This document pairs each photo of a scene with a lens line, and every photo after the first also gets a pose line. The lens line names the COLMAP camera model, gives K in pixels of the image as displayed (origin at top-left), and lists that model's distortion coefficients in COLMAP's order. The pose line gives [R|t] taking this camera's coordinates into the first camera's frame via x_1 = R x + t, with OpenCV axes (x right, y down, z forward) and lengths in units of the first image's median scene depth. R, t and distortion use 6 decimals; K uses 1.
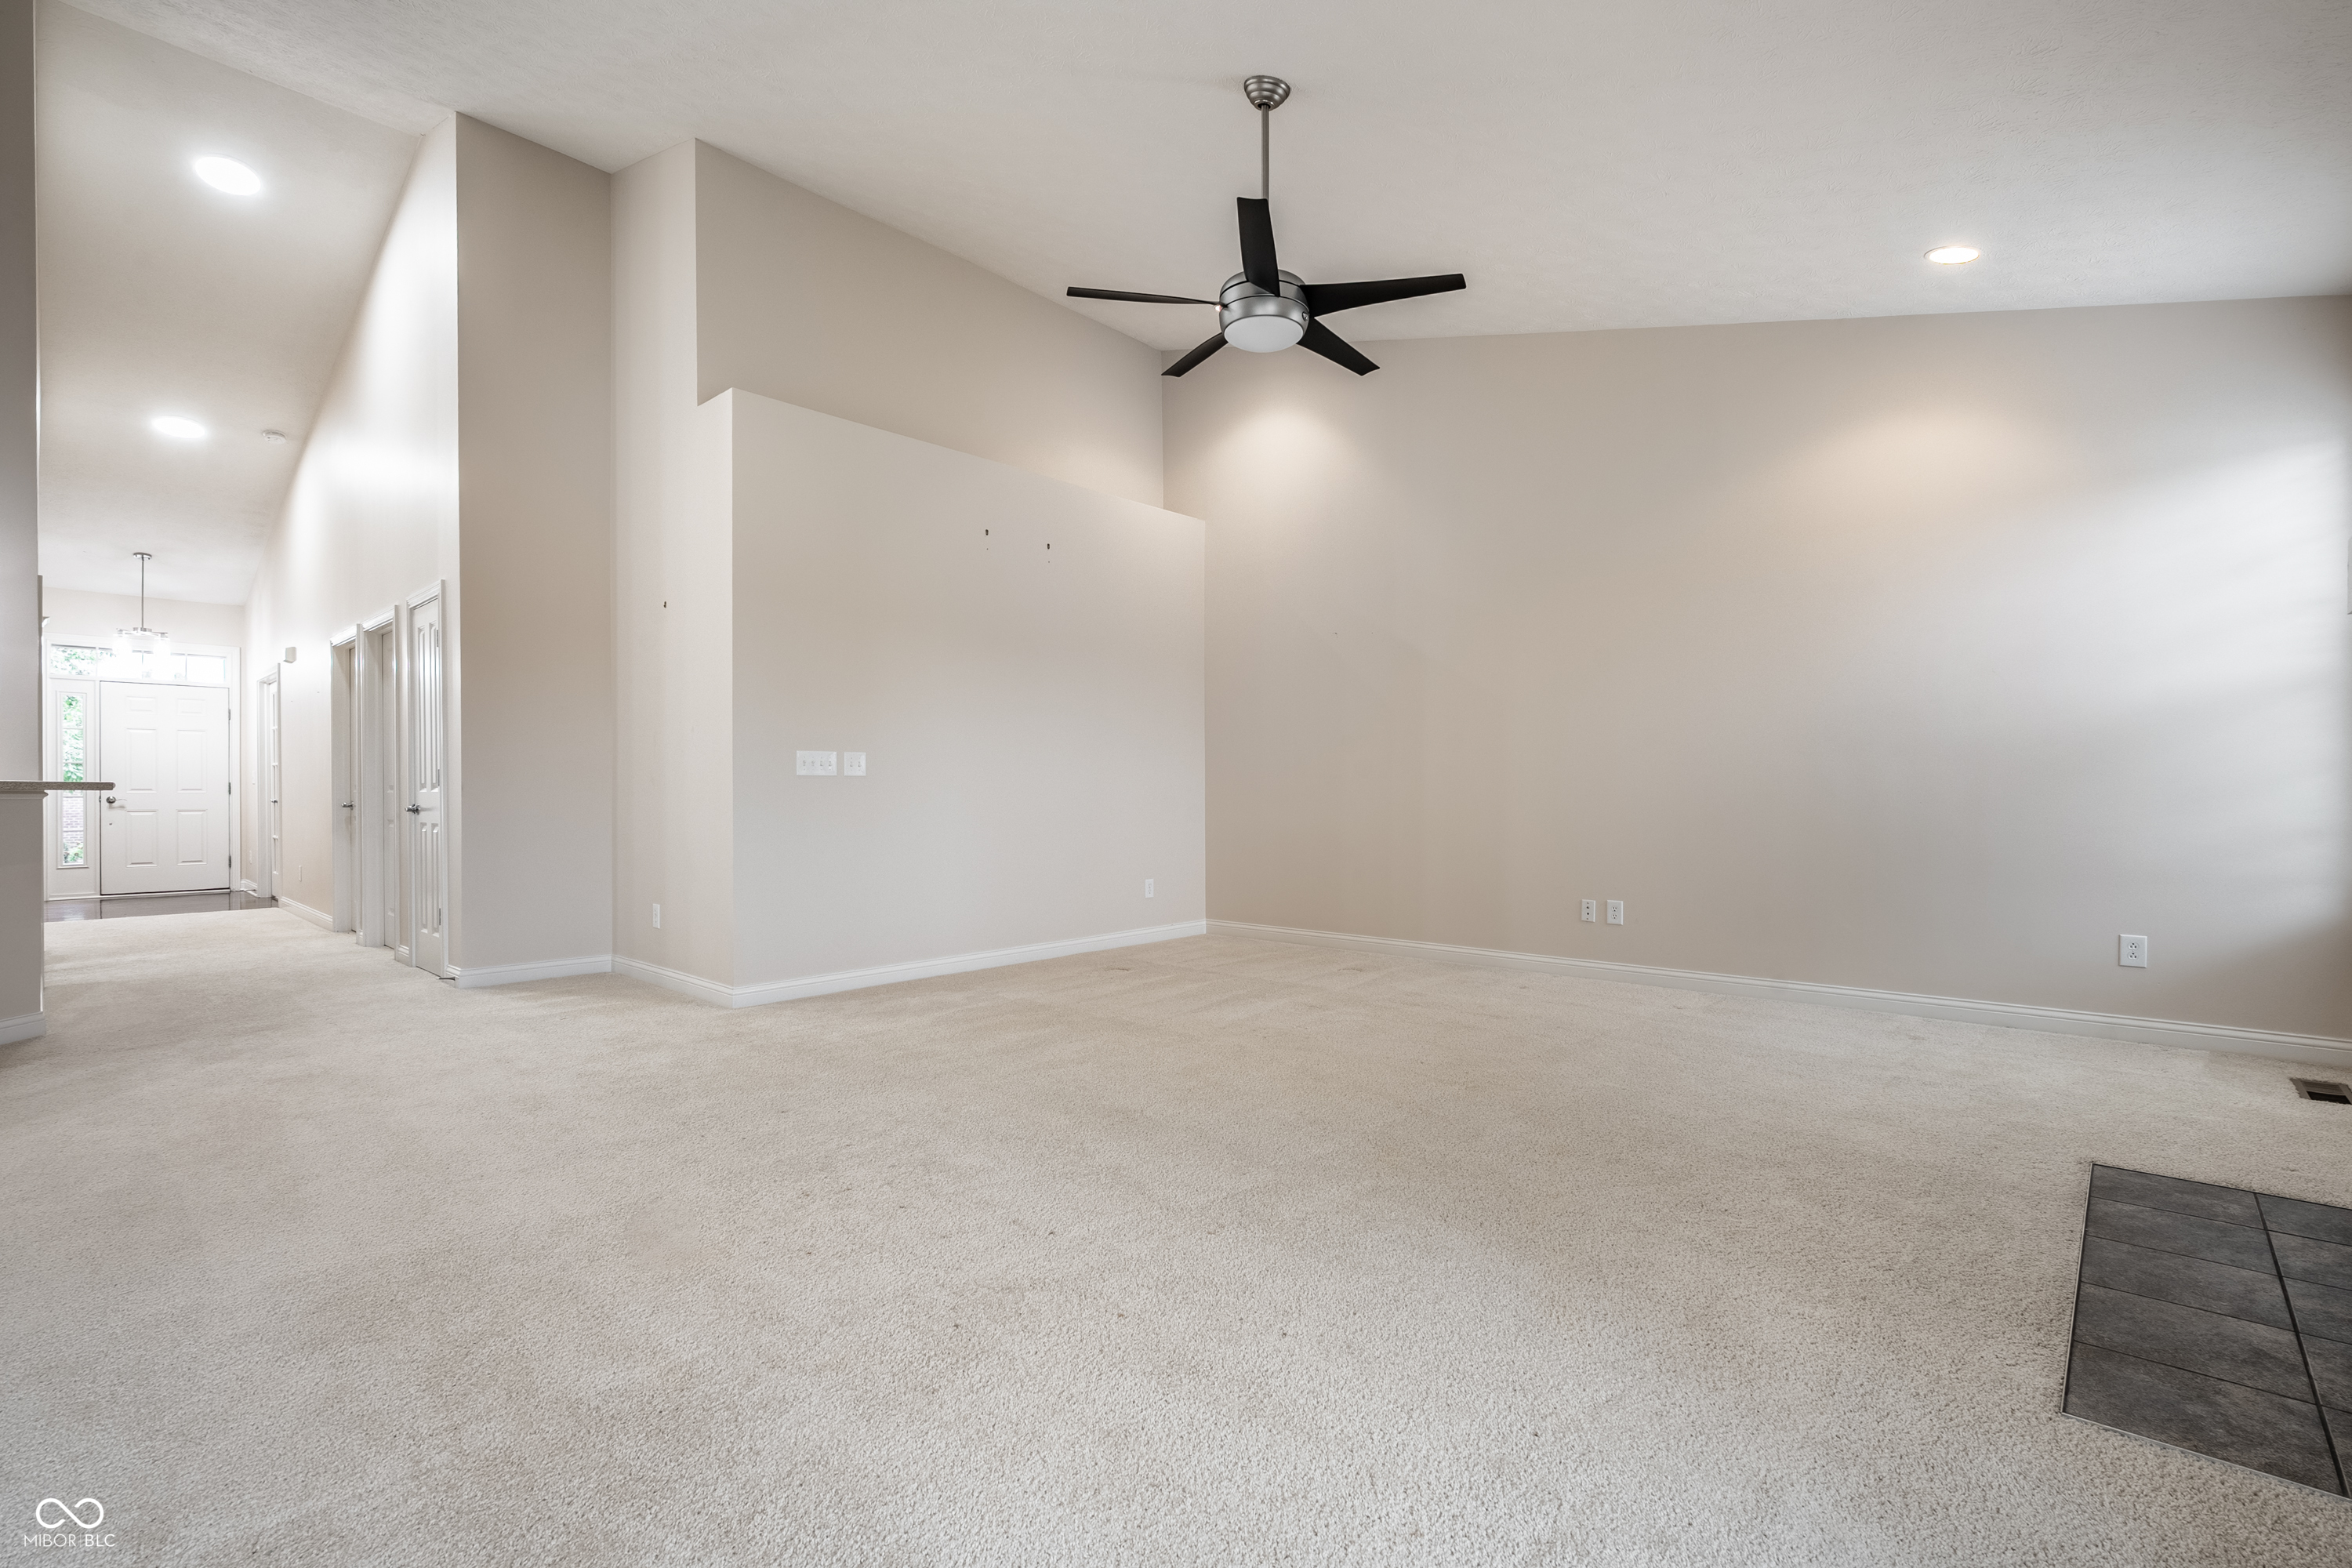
lens RADIAL K [[1040.6, 0, 1169.5], [0, 1040.6, 794.3], [0, 0, 1]] dist [0.001455, -0.001085]
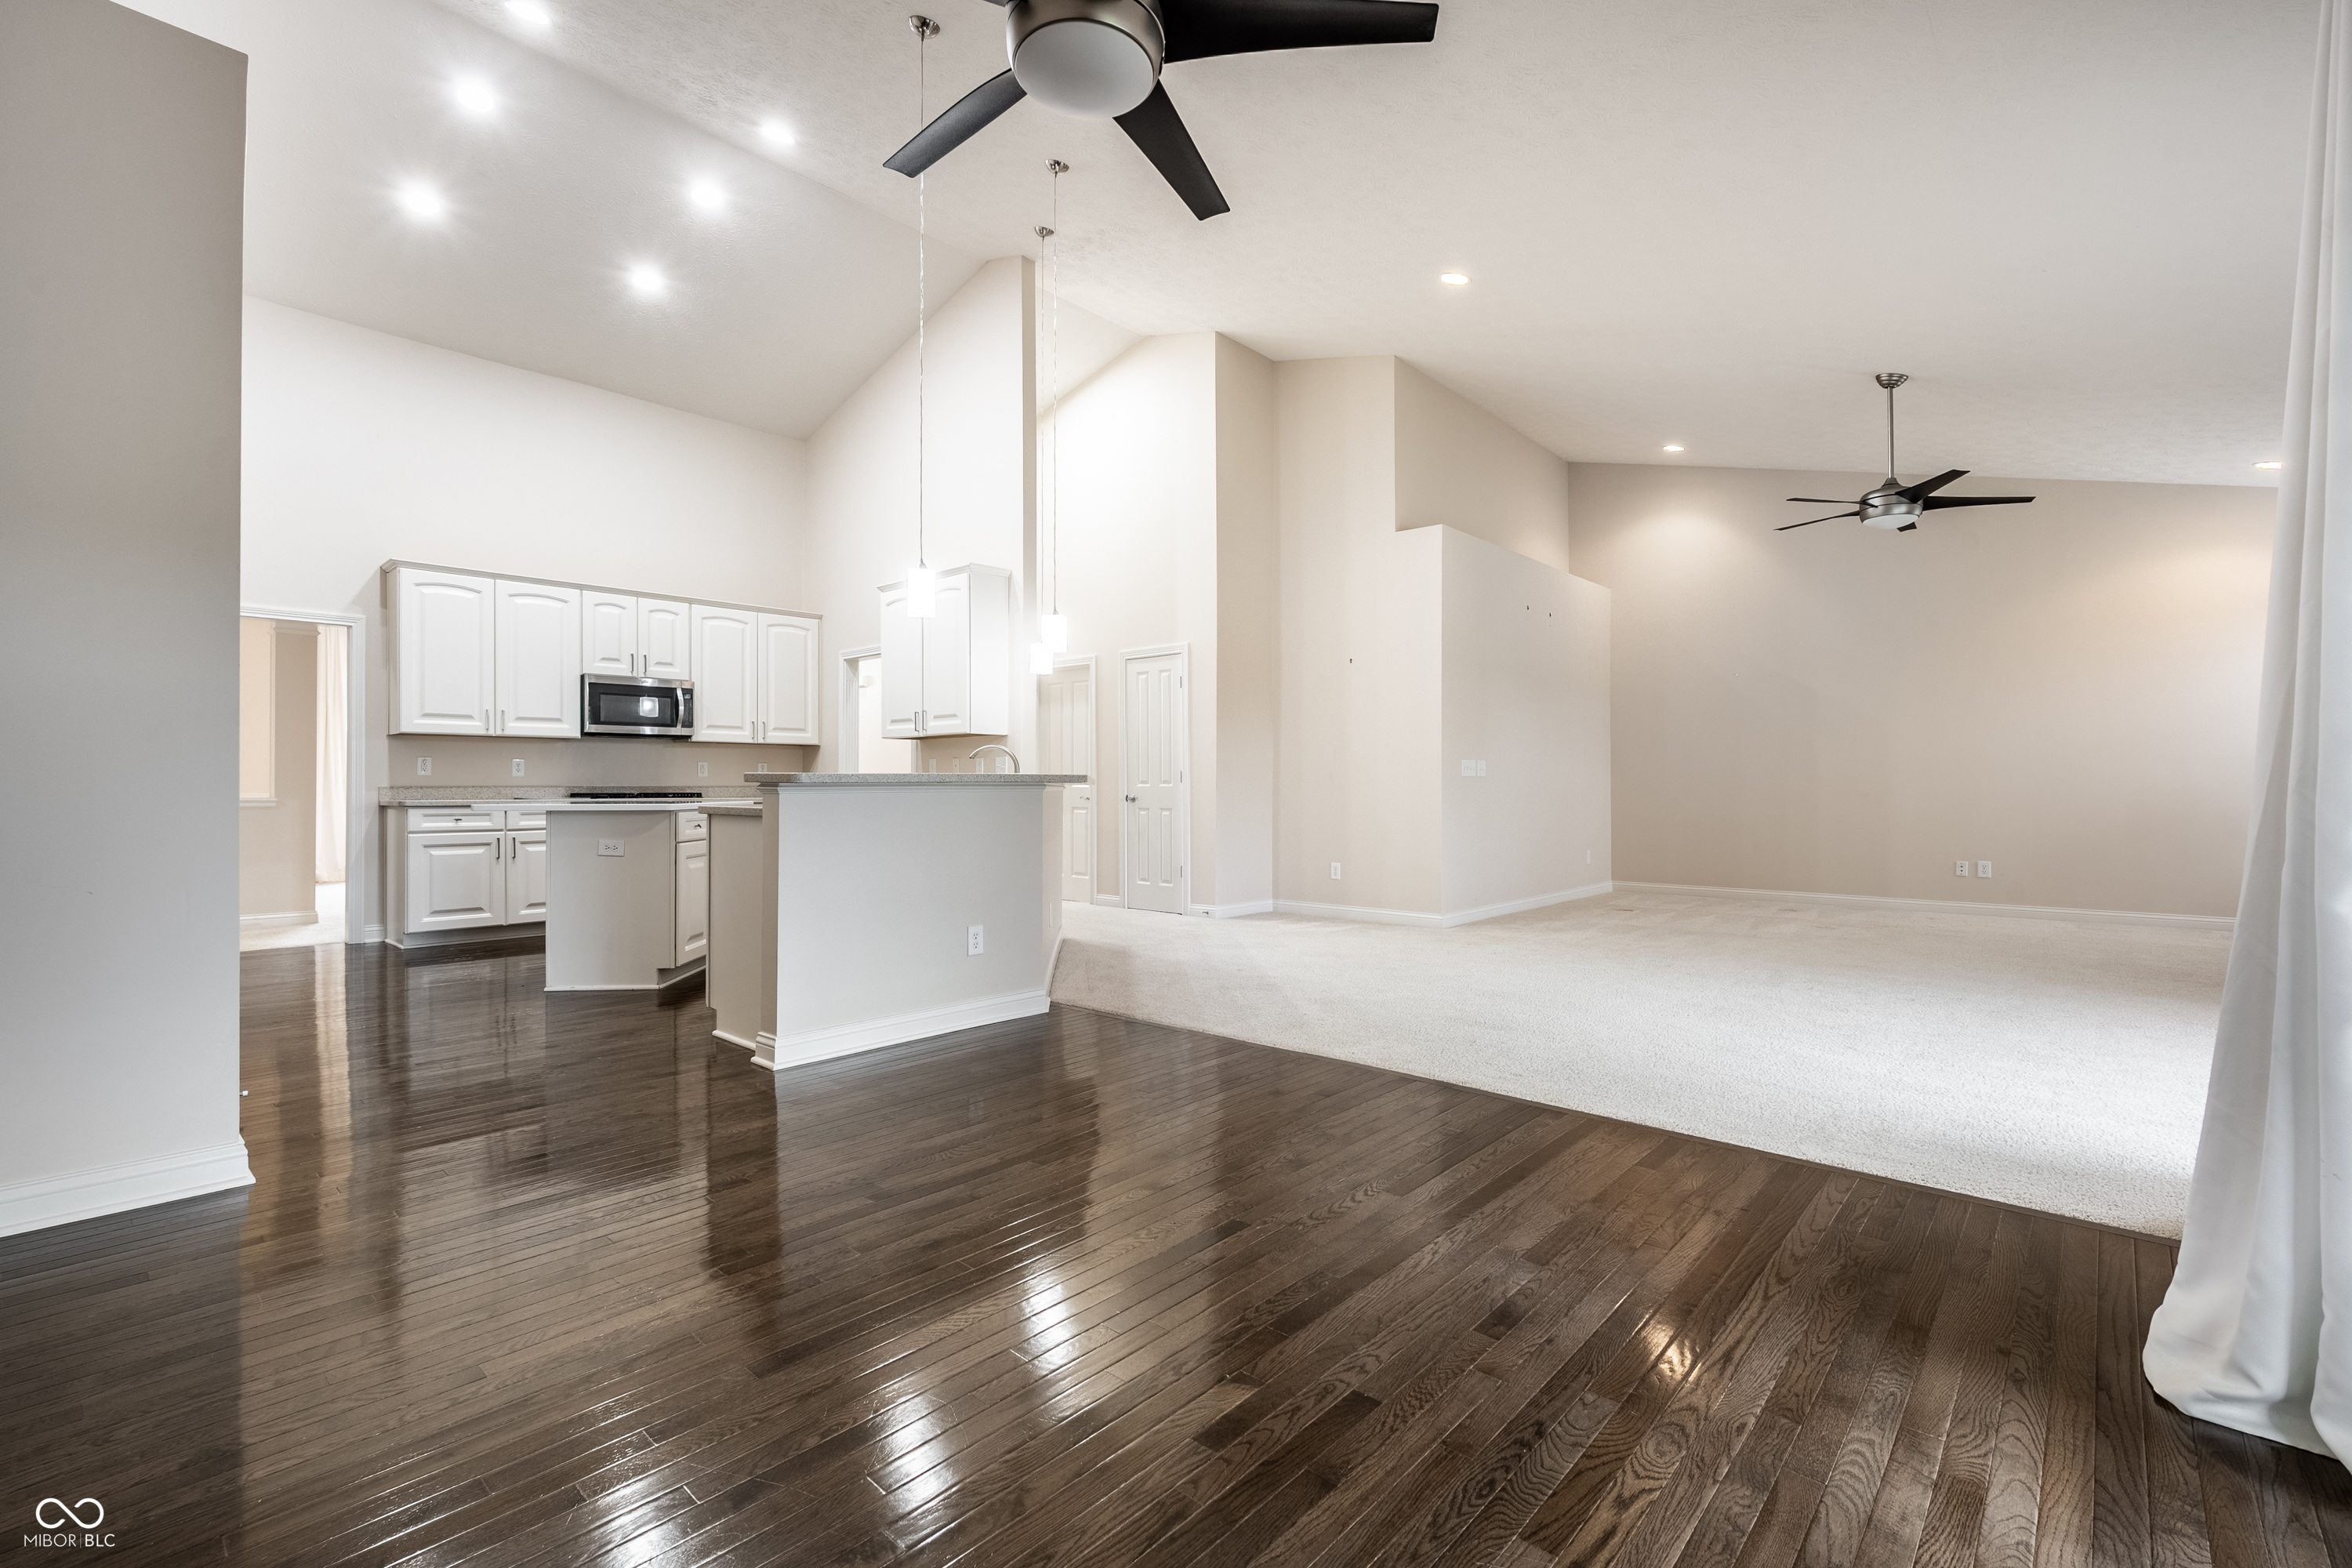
lens RADIAL K [[1040.6, 0, 1165.0], [0, 1040.6, 782.7], [0, 0, 1]] dist [0.001455, -0.001085]
pose [[0.999989, 0.001588, 0.004305, -1.963320], [-0.001560, 0.999978, -0.006517, 0.005817], [-0.004315, 0.006511, 0.999969, -1.250478]]
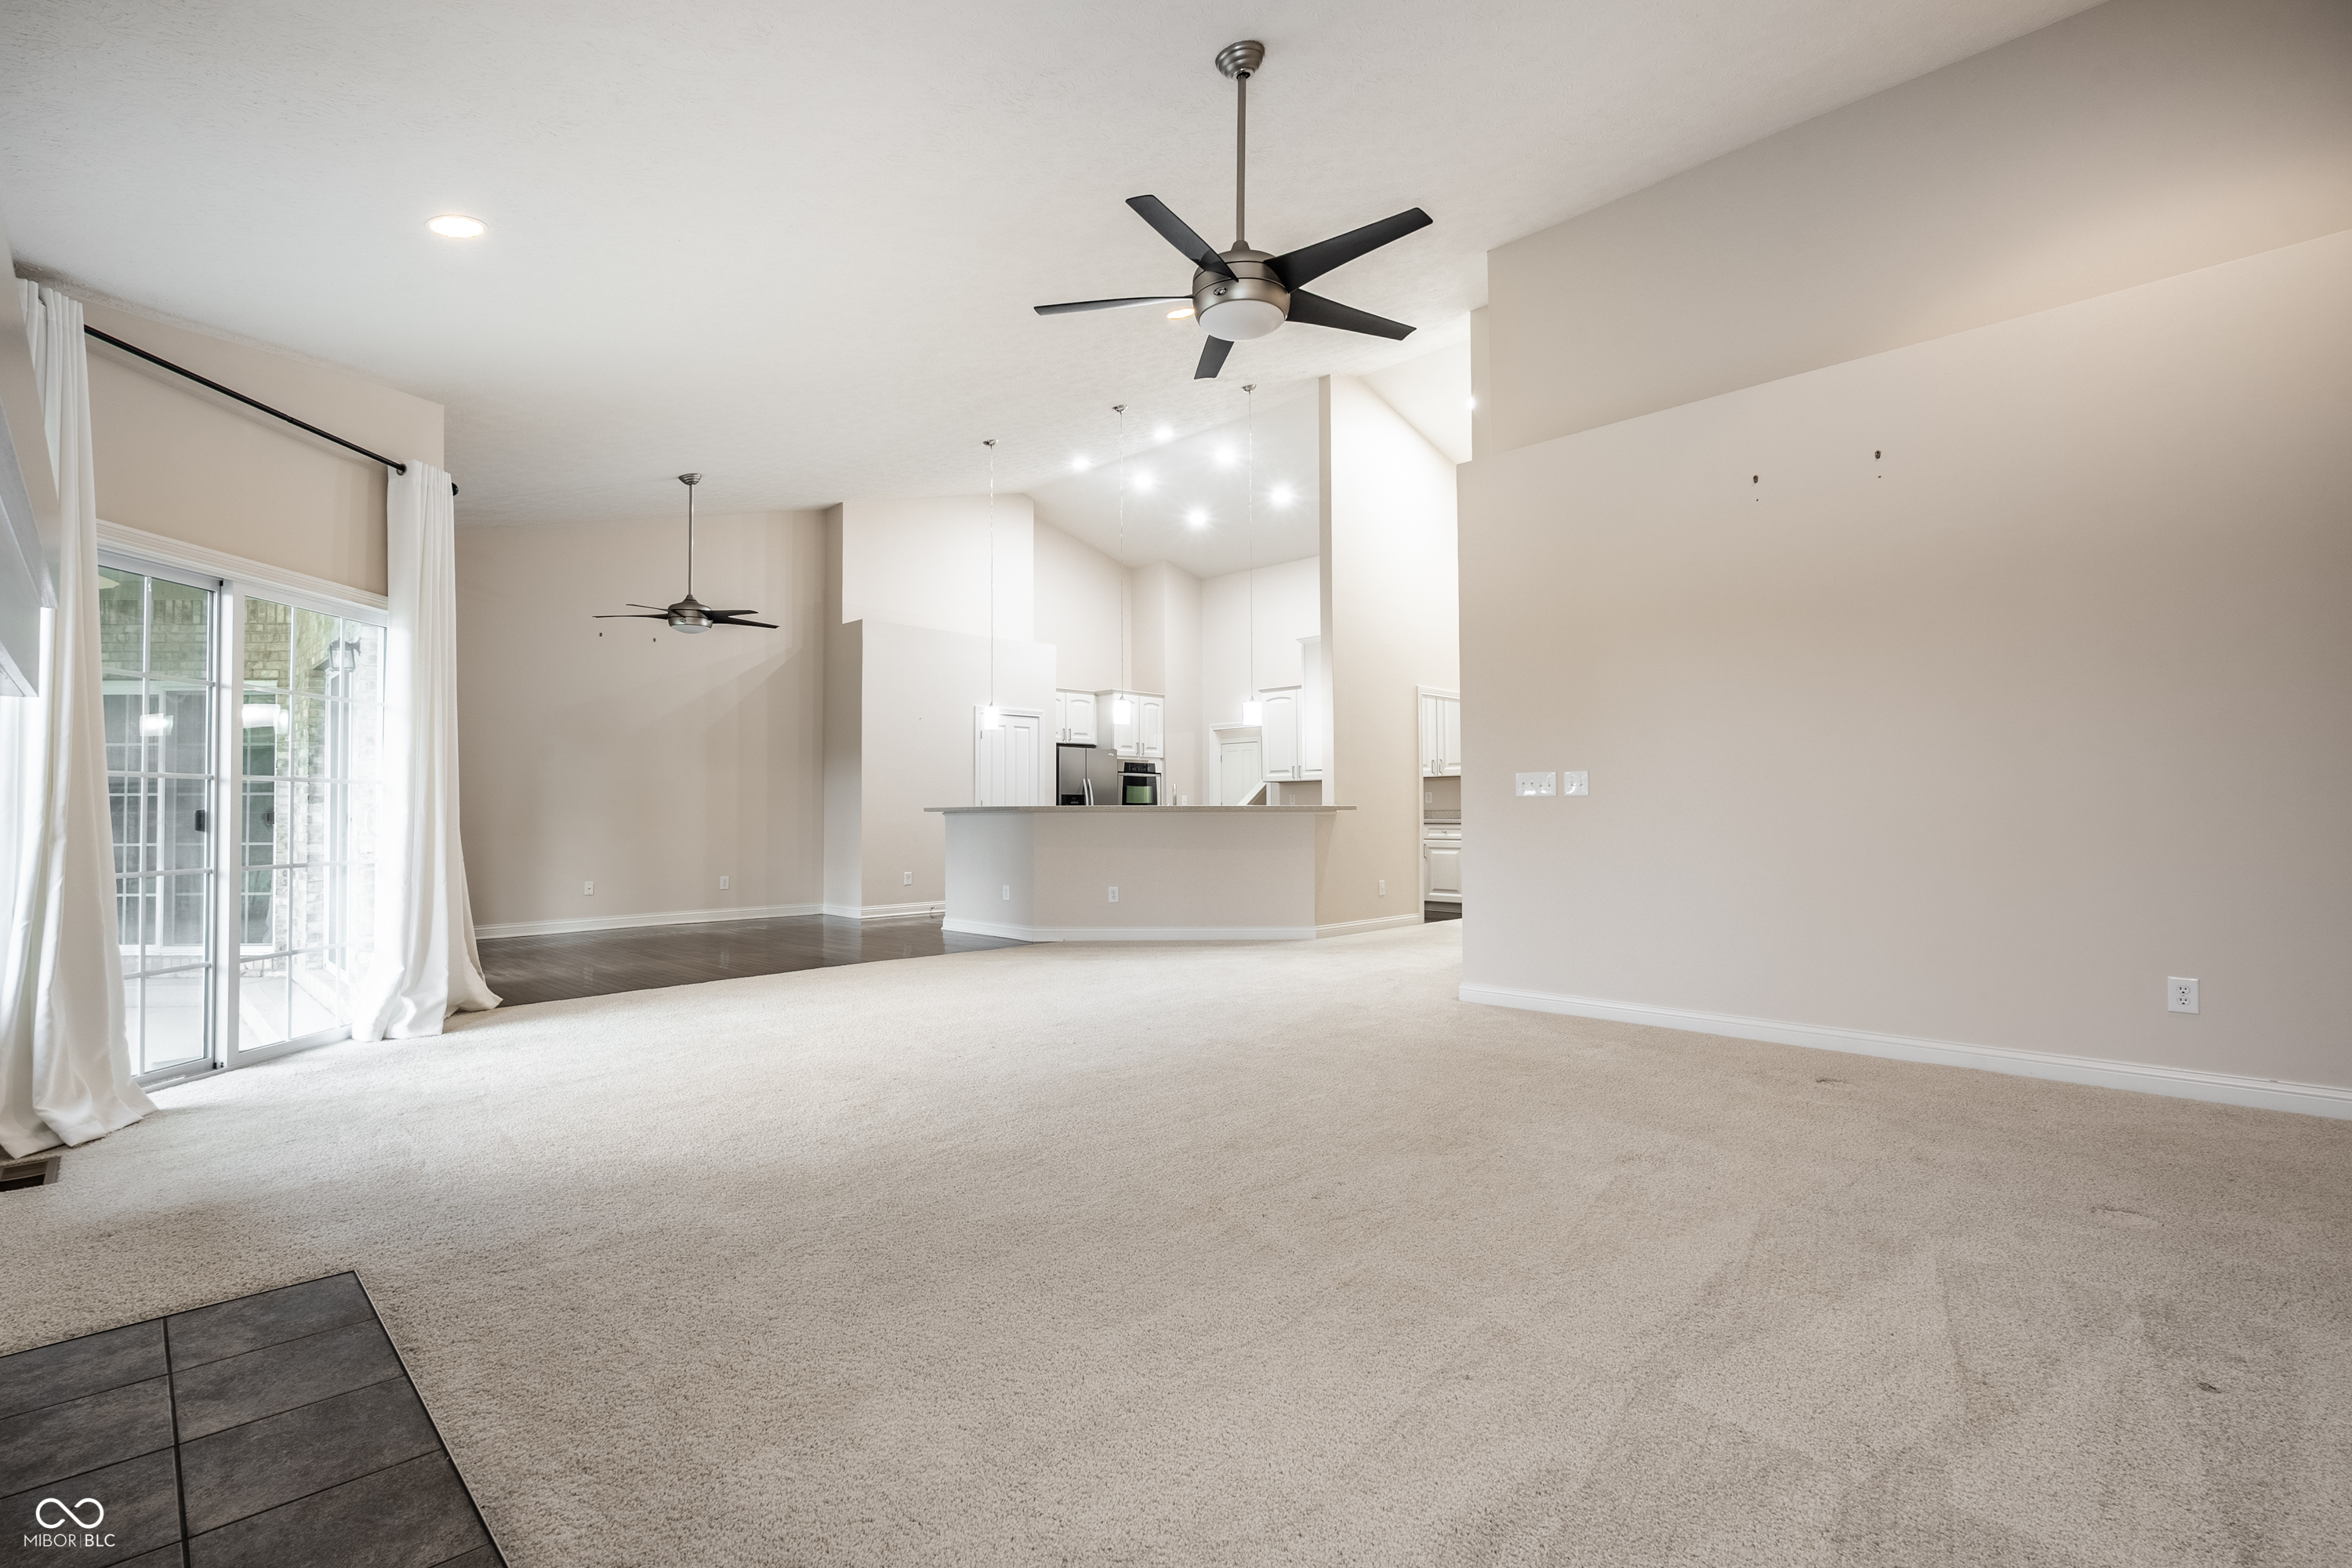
lens RADIAL K [[1040.6, 0, 1175.1], [0, 1040.6, 787.2], [0, 0, 1]] dist [0.001455, -0.001085]
pose [[-0.030076, -0.020096, -0.999346, 1.759501], [0.001525, 0.999796, -0.020151, -0.016827], [0.999546, -0.002130, -0.030039, 1.689538]]
